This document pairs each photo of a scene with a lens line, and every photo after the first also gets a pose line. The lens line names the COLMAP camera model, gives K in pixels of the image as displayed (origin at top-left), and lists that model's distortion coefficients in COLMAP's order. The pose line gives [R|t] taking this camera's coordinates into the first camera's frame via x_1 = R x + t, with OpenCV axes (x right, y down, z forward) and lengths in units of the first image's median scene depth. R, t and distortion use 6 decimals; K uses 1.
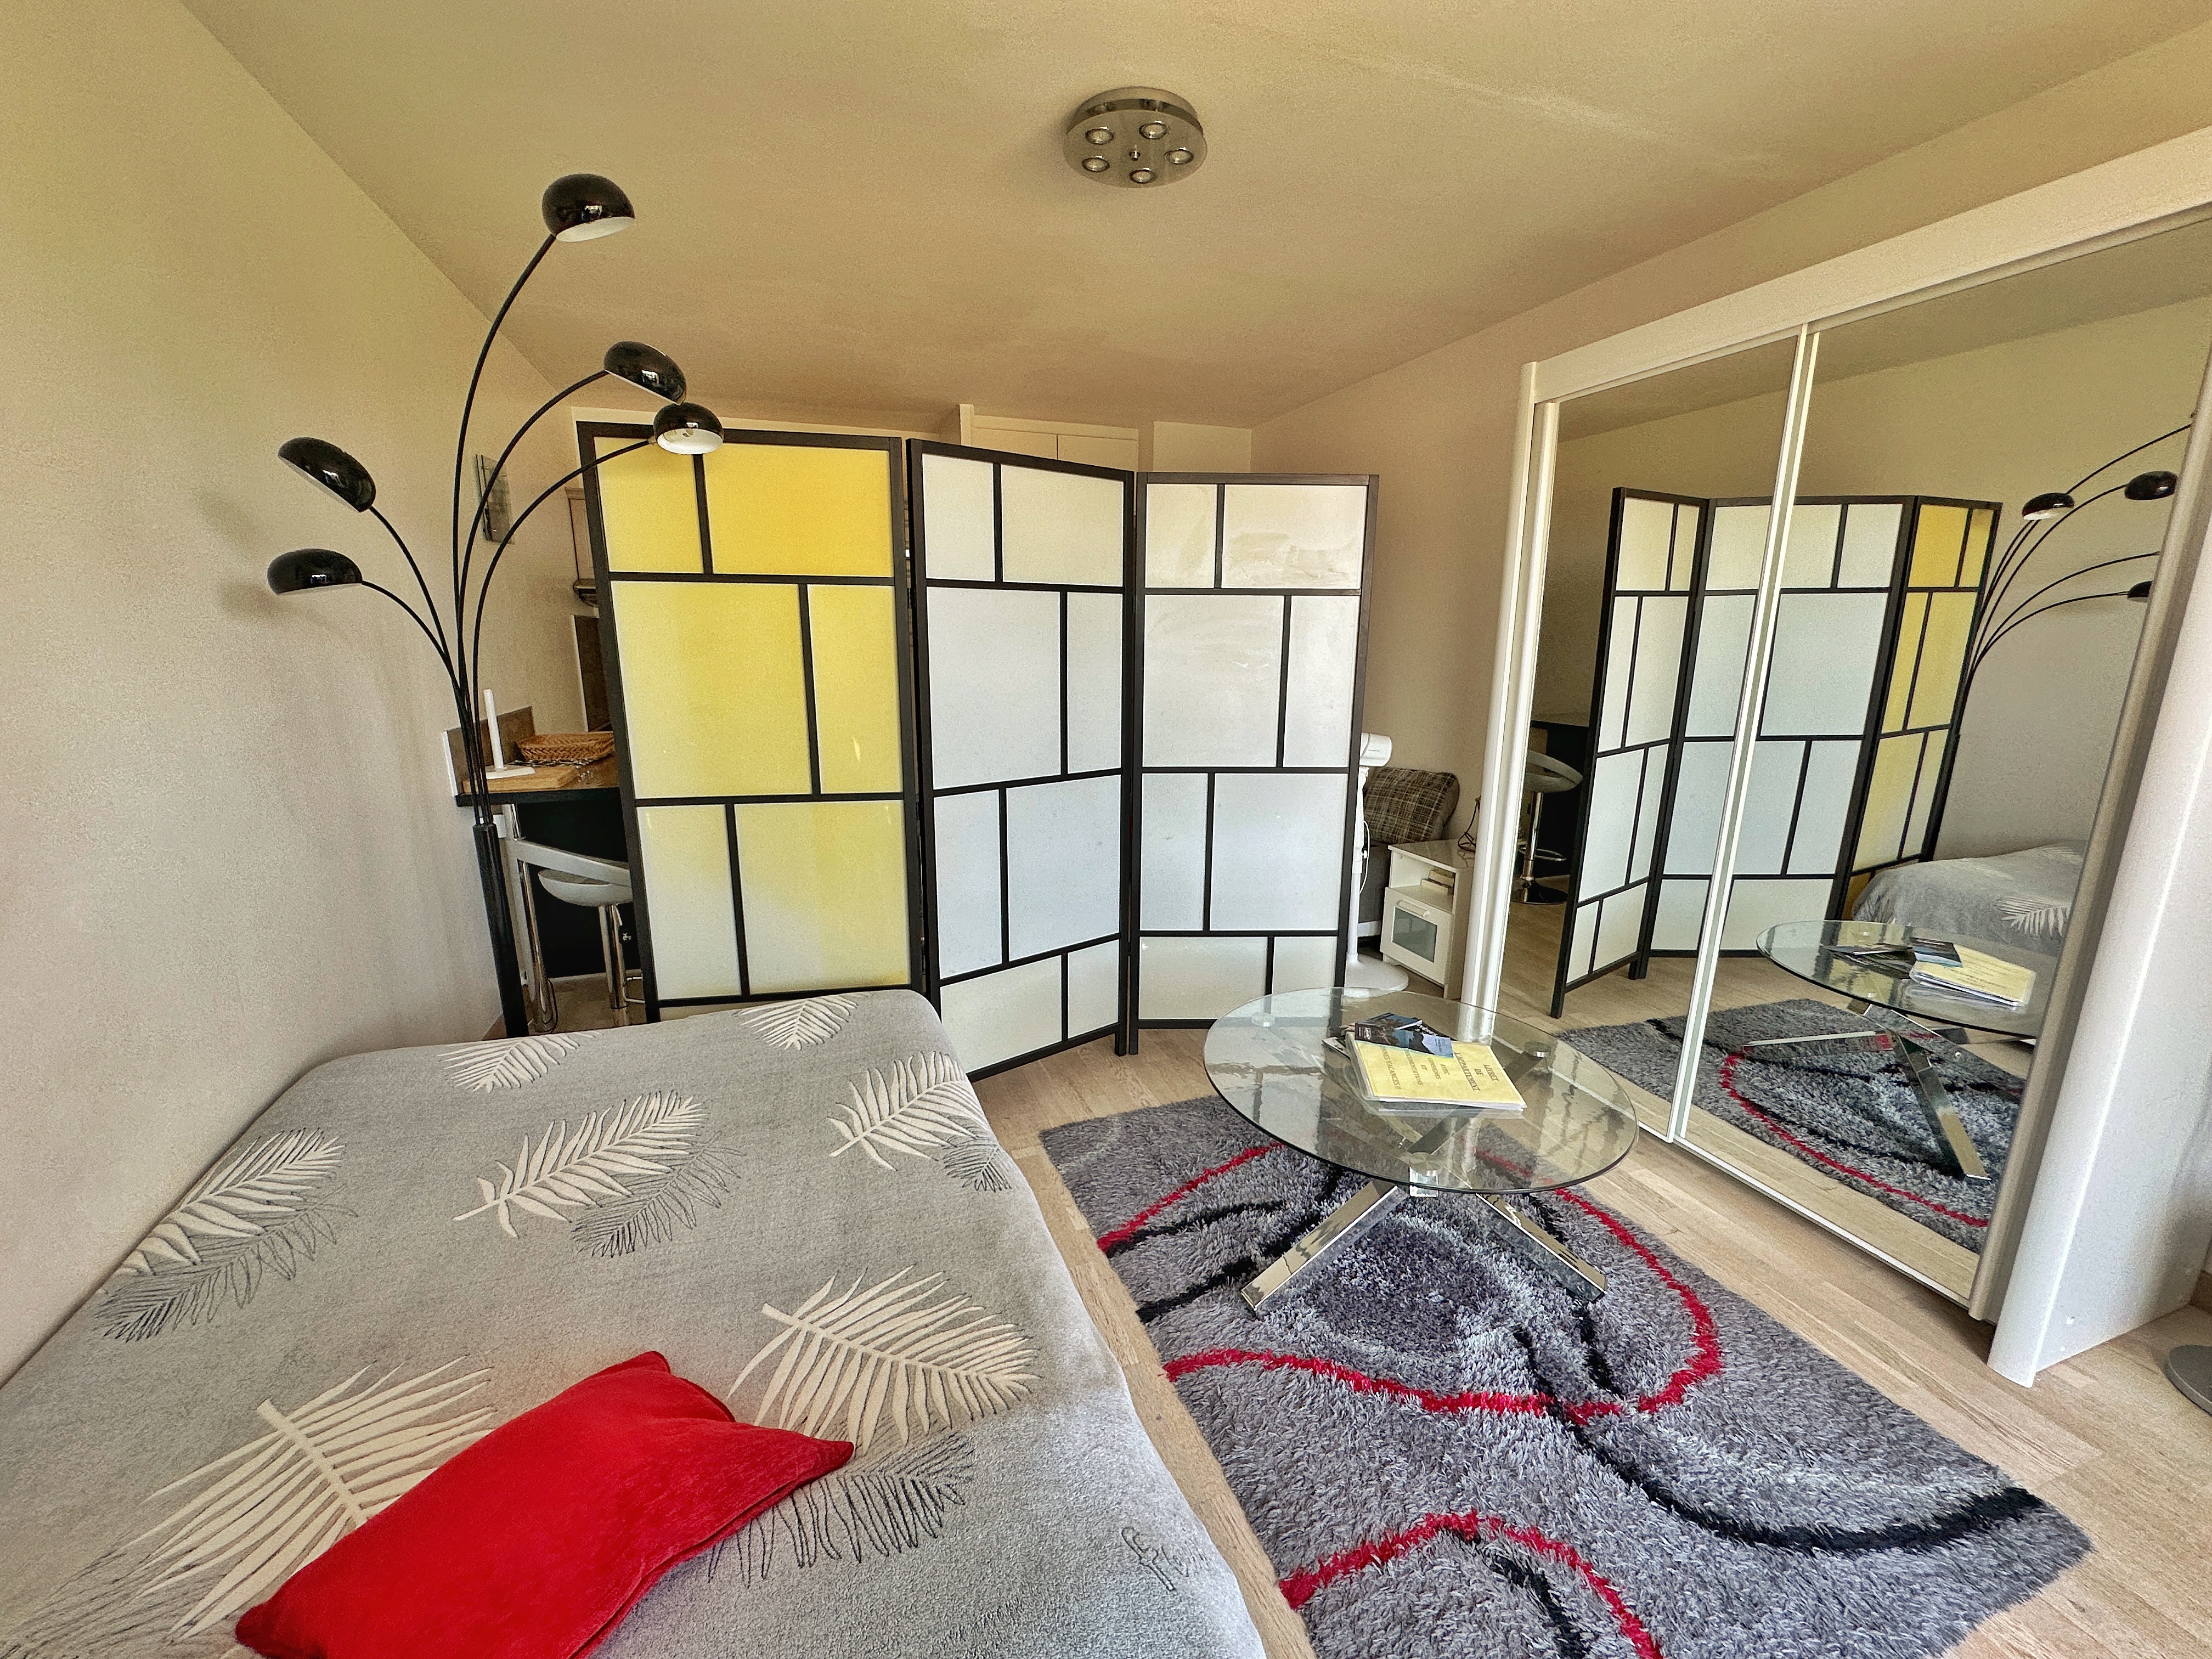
lens RADIAL K [[886.6, 0, 1106.0], [0, 886.6, 830.8], [0, 0, 1]] dist [-0.006838, 0.000948]
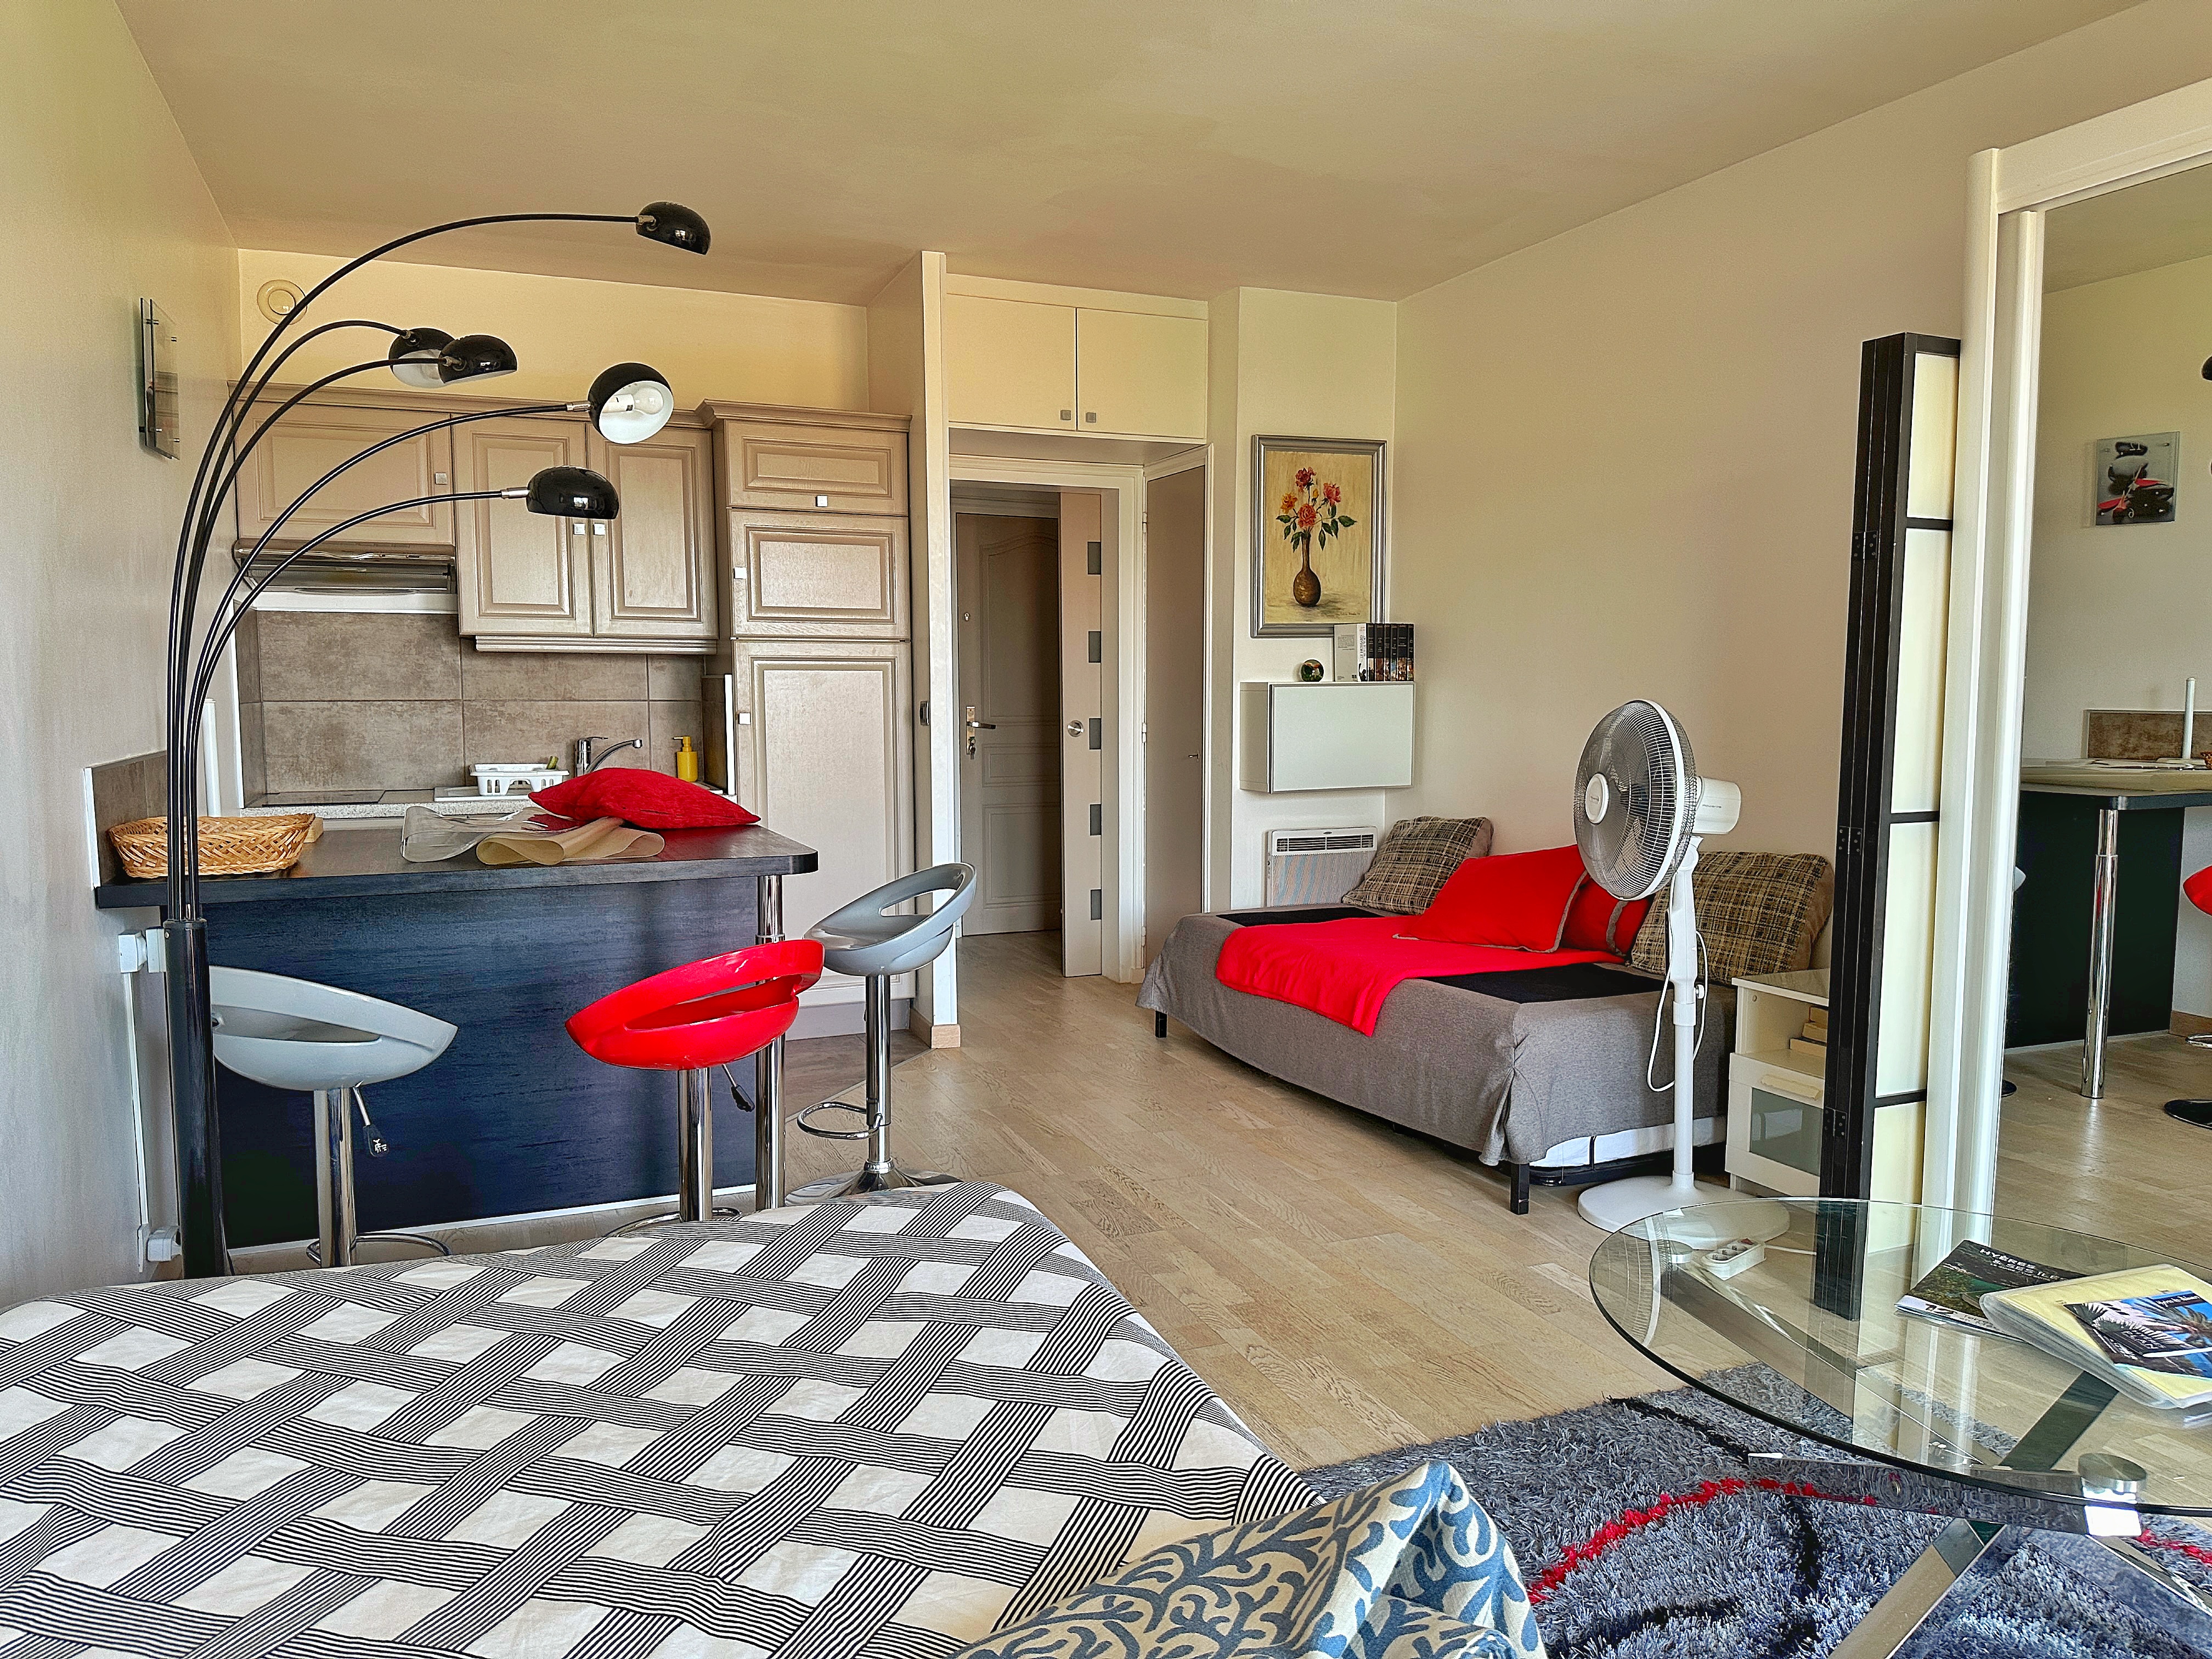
lens RADIAL K [[1561.8, 0, 1112.9], [0, 1561.8, 833.3], [0, 0, 1]] dist [0.034458, -0.044312]
pose [[0.998435, -0.009977, 0.055028, -0.184093], [0.016858, 0.991883, -0.126035, 0.062122], [-0.053324, 0.126765, 0.990498, 0.020821]]
